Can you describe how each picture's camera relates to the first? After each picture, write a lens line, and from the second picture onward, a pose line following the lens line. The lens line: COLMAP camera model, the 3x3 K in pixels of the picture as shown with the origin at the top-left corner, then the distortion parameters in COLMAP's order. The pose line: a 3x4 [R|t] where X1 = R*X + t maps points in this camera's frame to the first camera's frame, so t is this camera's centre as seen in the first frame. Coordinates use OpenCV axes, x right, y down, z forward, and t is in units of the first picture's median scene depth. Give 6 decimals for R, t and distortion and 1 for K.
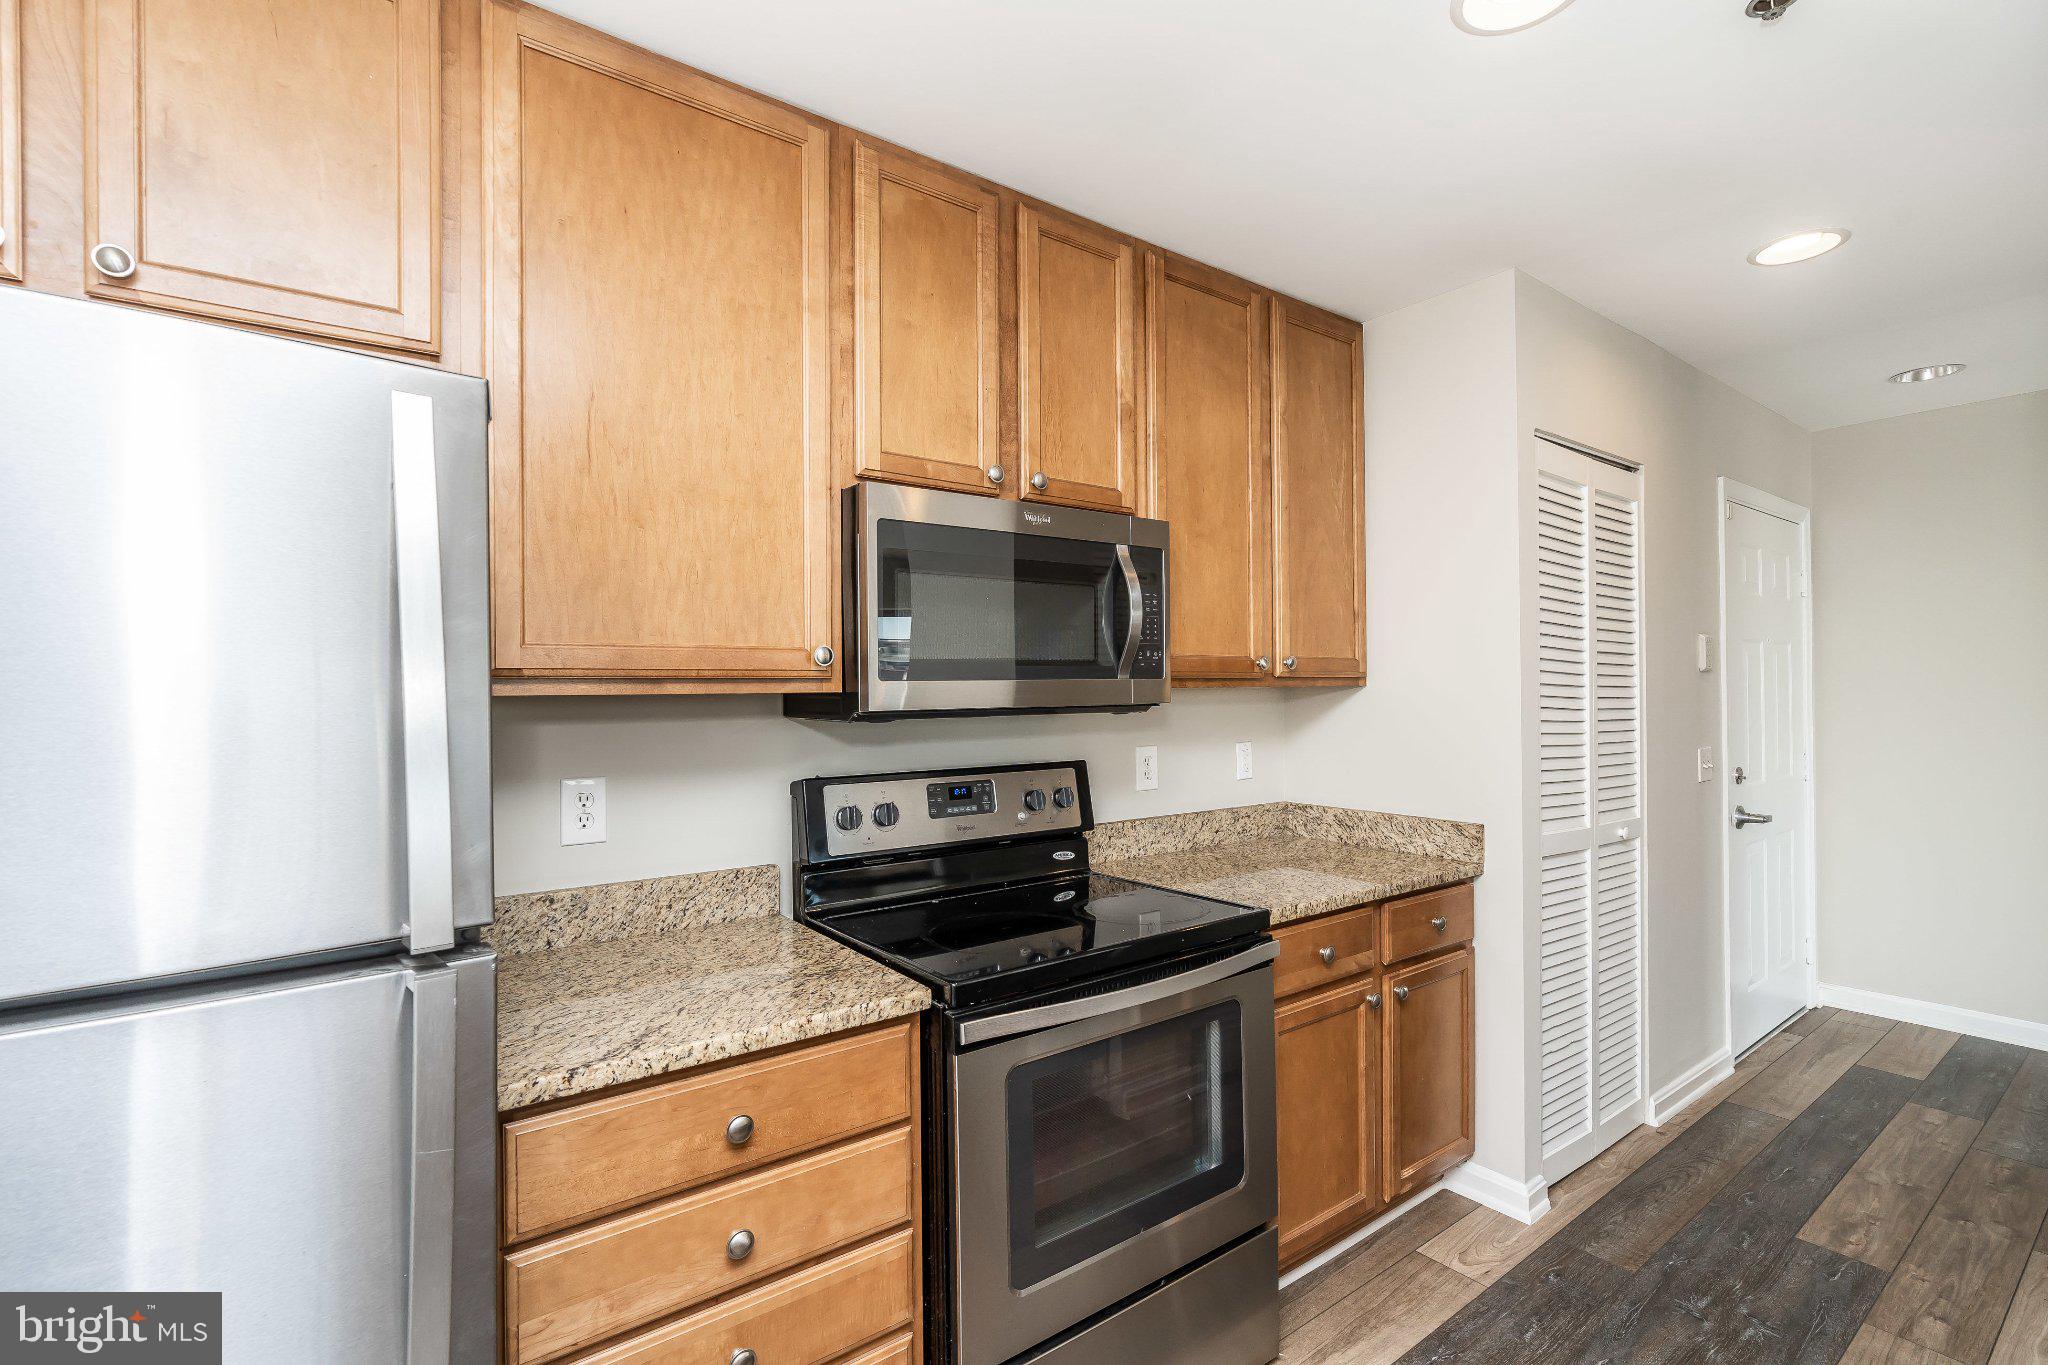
lens RADIAL K [[936.4, 0, 1021.4], [0, 936.4, 682.6], [0, 0, 1]] dist [0.005320, 0.001018]
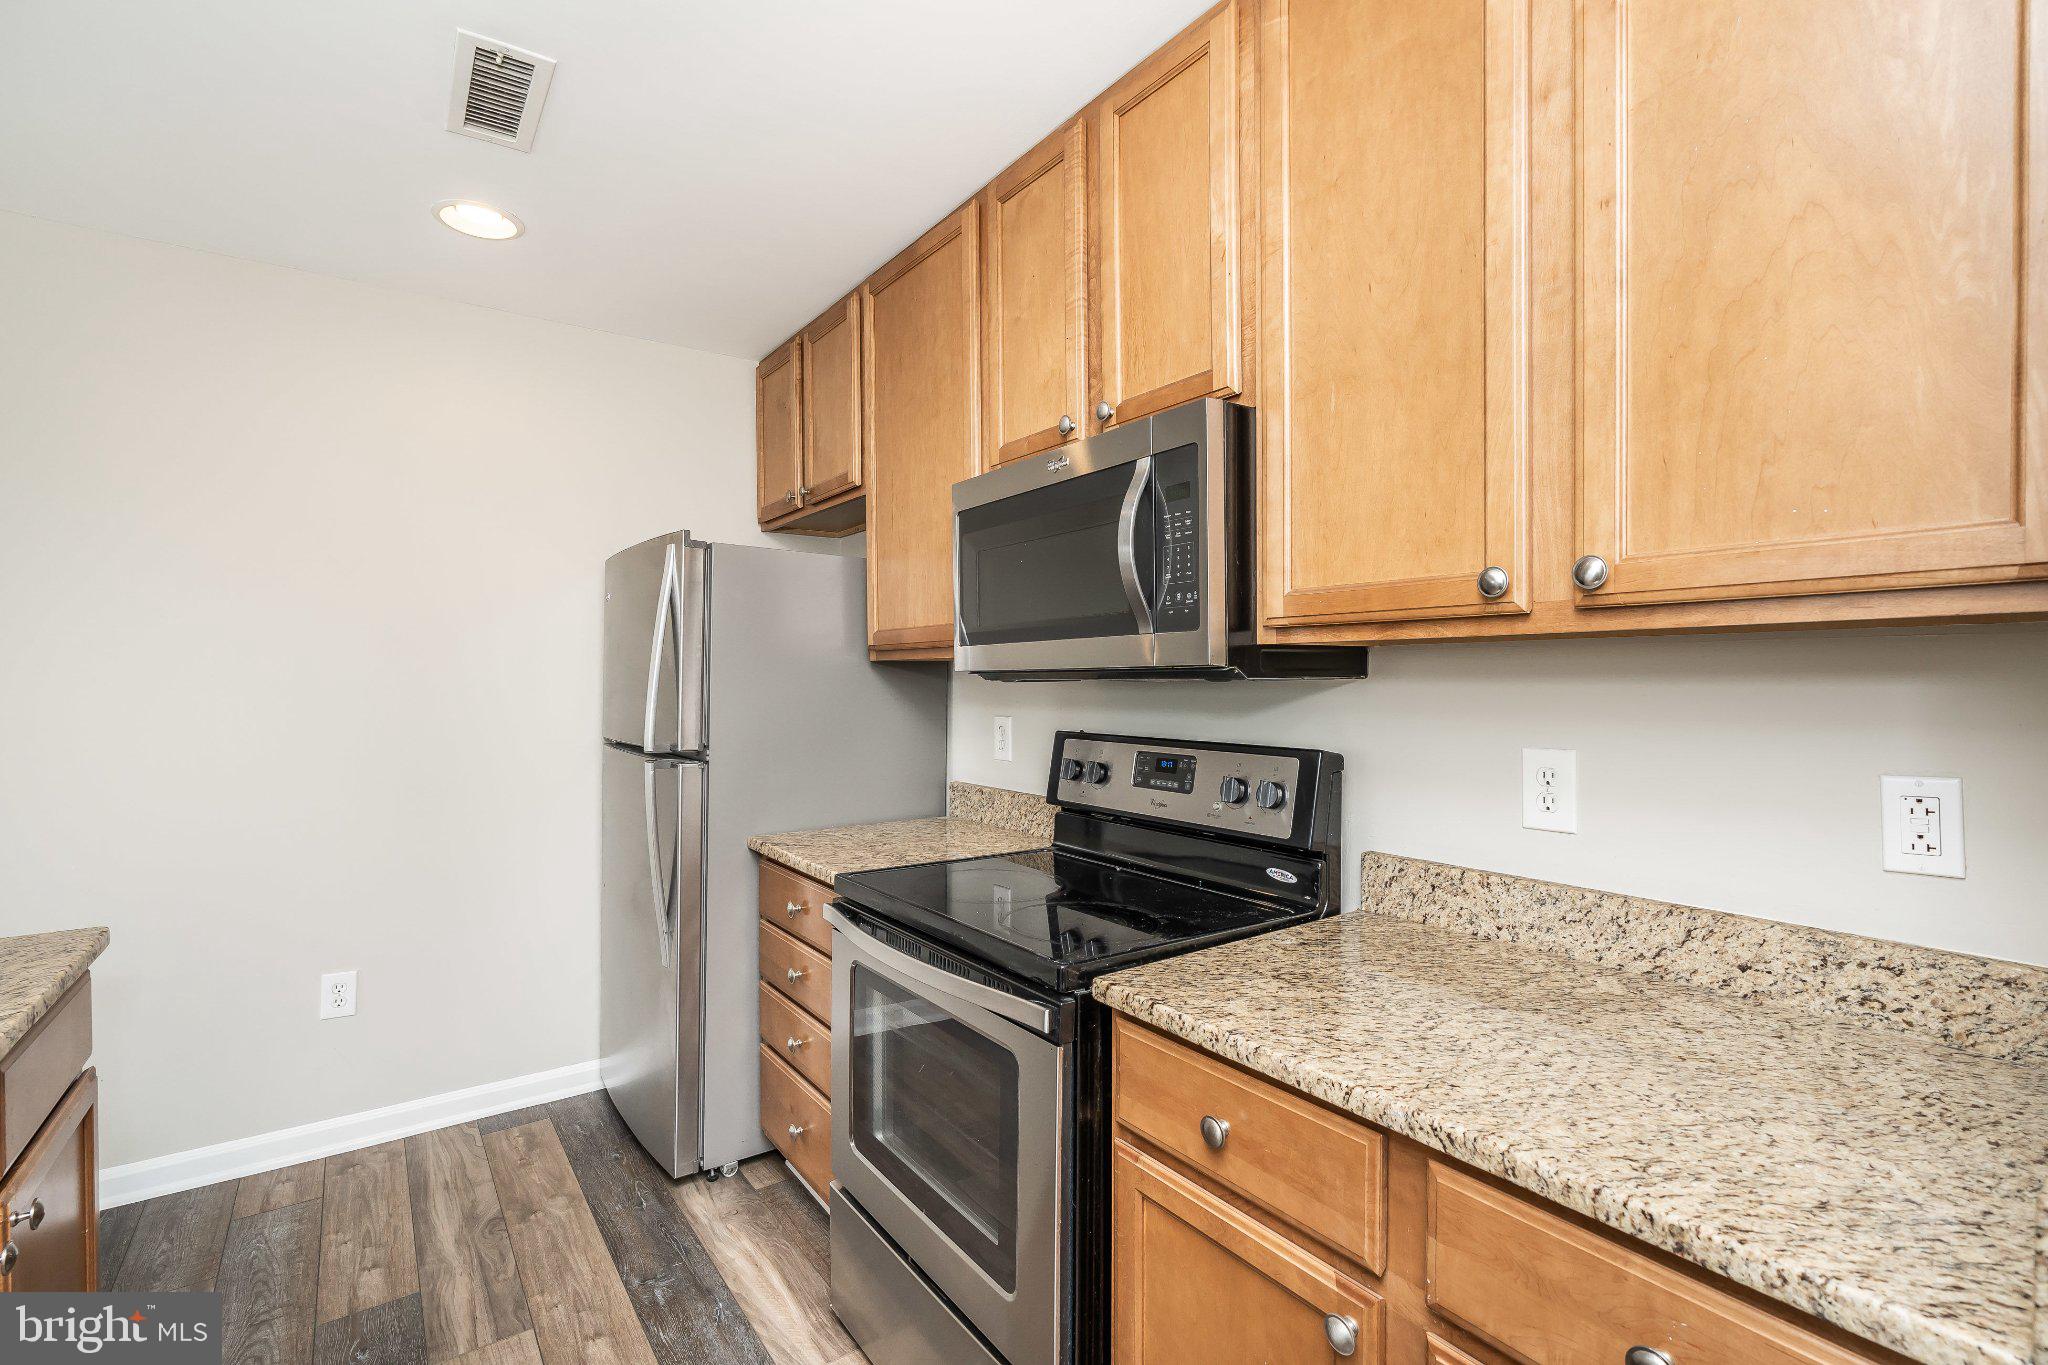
lens RADIAL K [[936.4, 0, 1019.8], [0, 936.4, 687.2], [0, 0, 1]] dist [0.005320, 0.001018]
pose [[-0.032126, 0.018538, -0.999312, 0.889406], [0.011896, 0.999764, 0.018164, 0.024789], [0.999413, -0.011304, -0.032339, 0.934185]]
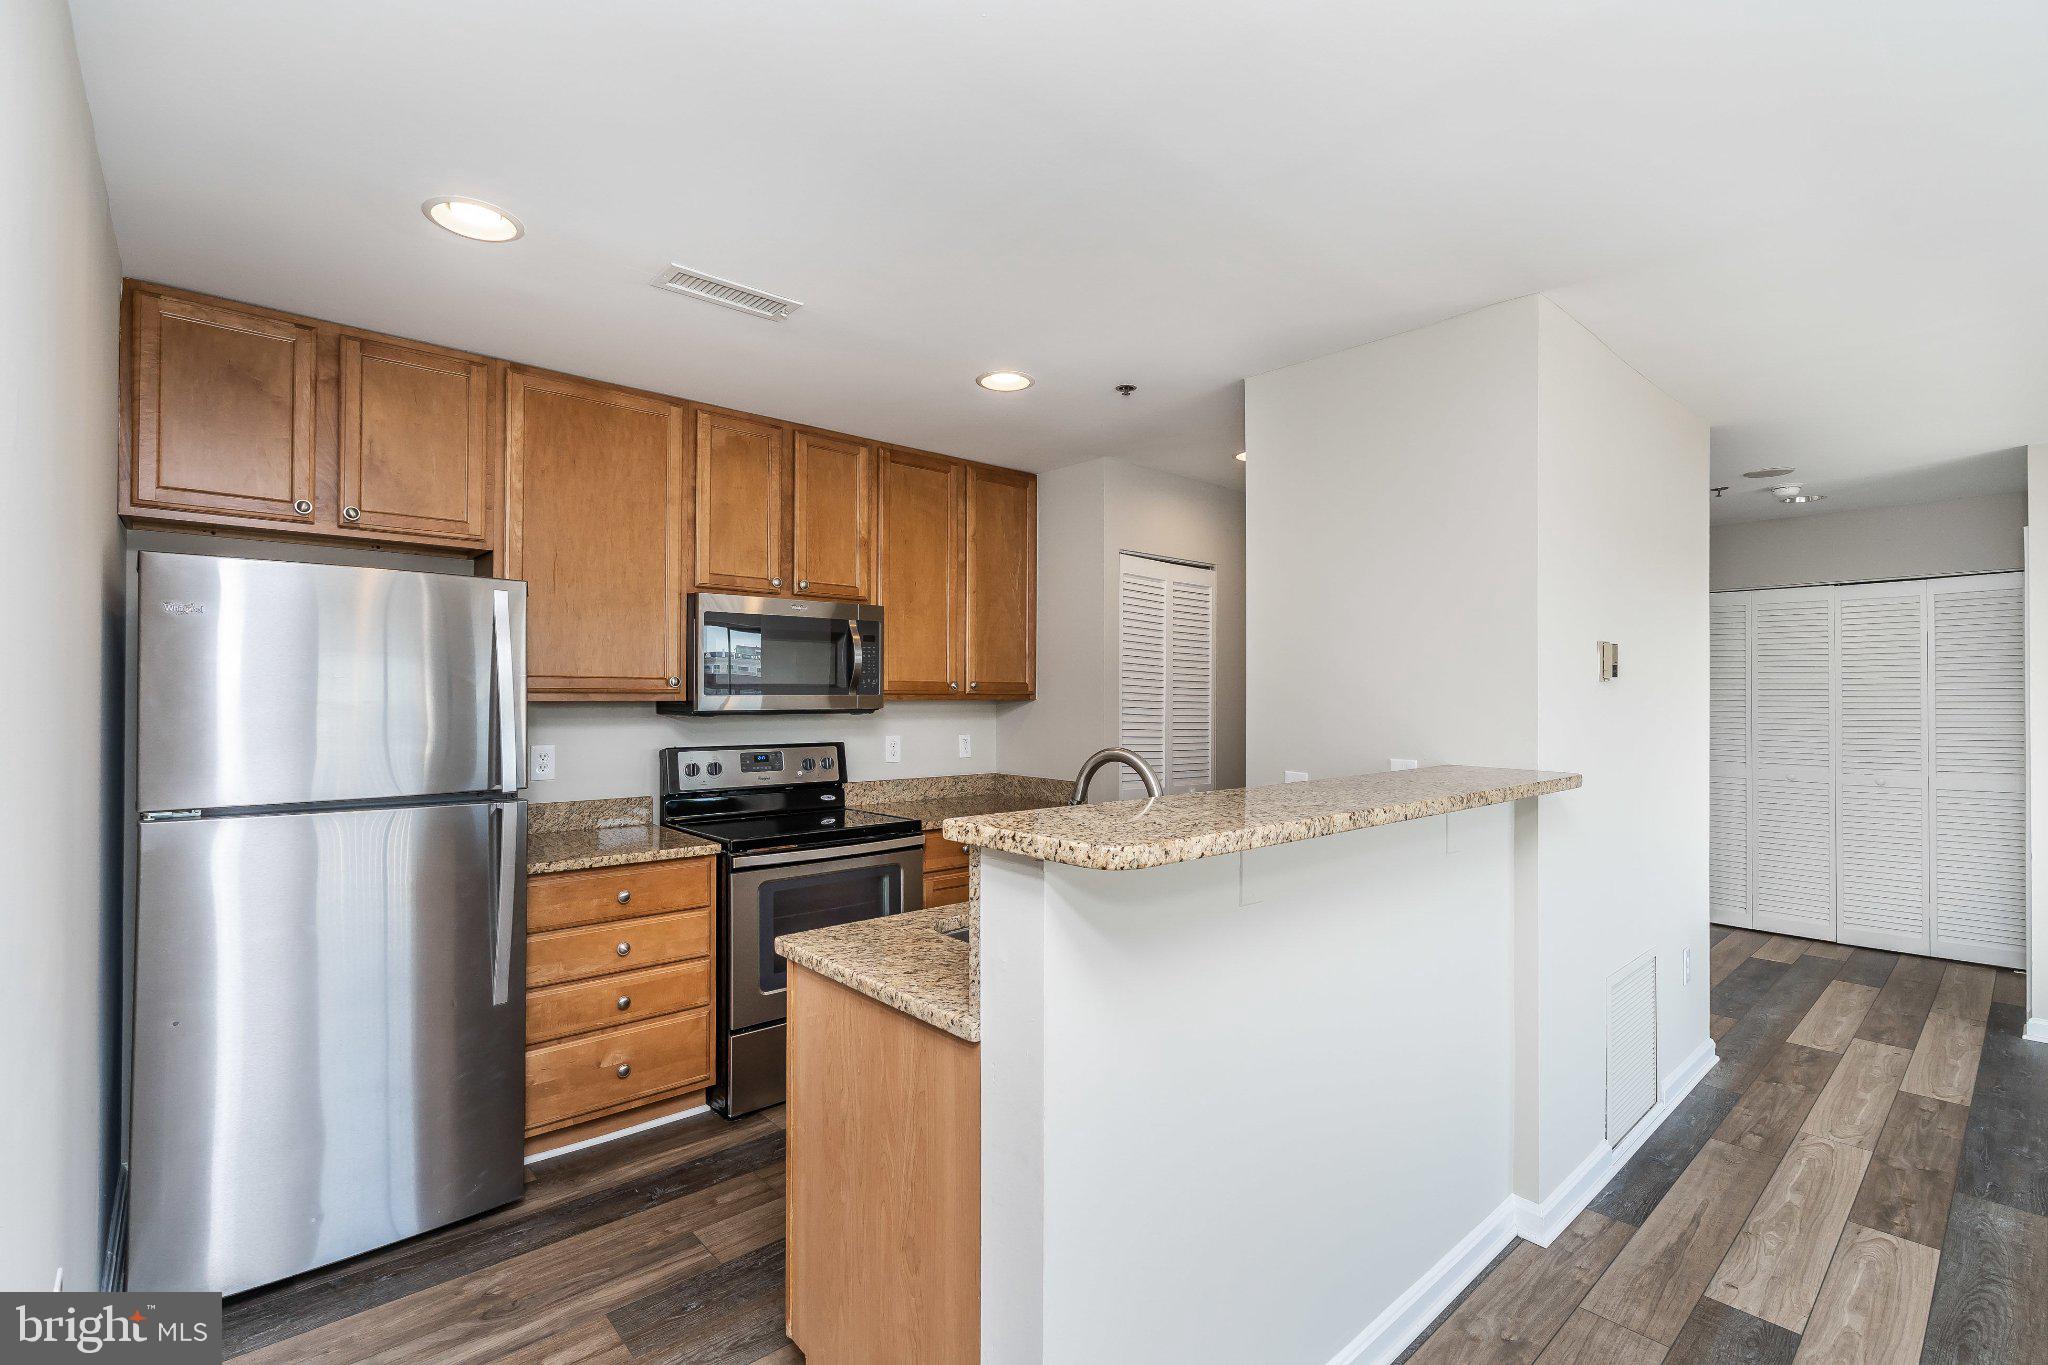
lens RADIAL K [[936.4, 0, 1020.0], [0, 936.4, 686.3], [0, 0, 1]] dist [0.005320, 0.001018]
pose [[0.996272, 0.013267, 0.085241, 0.278085], [-0.012857, 0.999903, -0.005359, -0.014822], [-0.085304, 0.004243, 0.996346, -0.822929]]
